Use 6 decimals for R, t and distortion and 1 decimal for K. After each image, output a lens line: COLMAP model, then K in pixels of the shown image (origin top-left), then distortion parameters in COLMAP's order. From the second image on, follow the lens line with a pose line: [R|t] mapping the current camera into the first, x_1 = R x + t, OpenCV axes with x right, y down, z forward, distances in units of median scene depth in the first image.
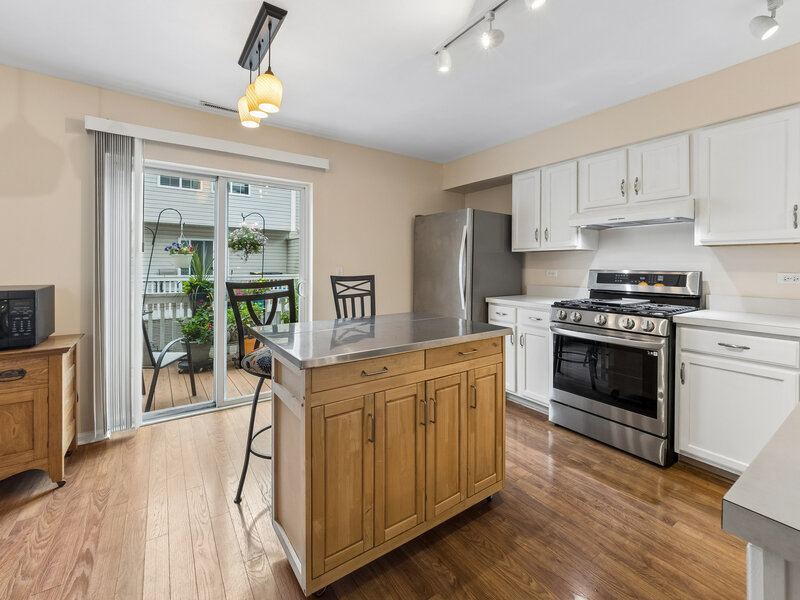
lens RADIAL K [[350.8, 0, 396.0], [0, 350.8, 261.9], [0, 0, 1]] dist [0.000247, 0.000070]
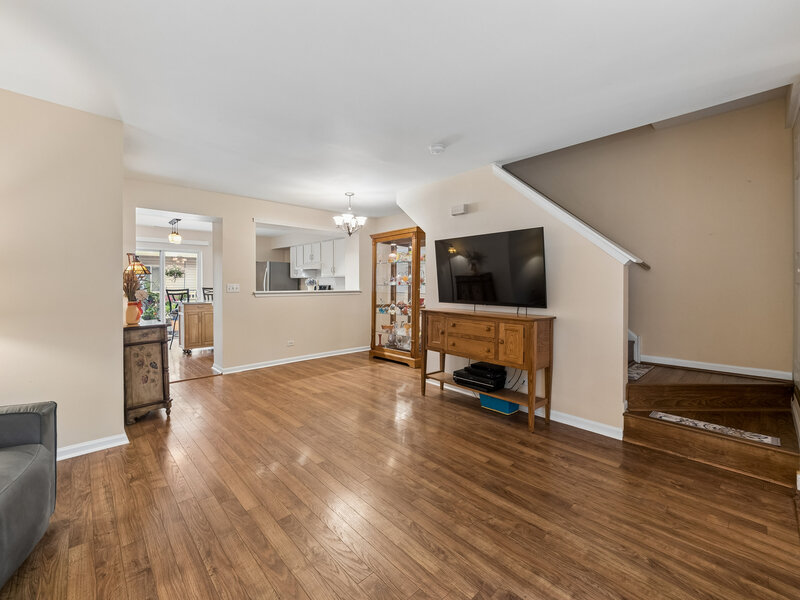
lens RADIAL K [[341.6, 0, 397.4], [0, 341.6, 297.3], [0, 0, 1]] dist [-0.001454, -0.000142]
pose [[0.989557, -0.011596, 0.143678, 0.976688], [0.004470, 0.998748, 0.049819, -0.014967], [-0.144075, -0.048657, 0.988370, -2.005070]]
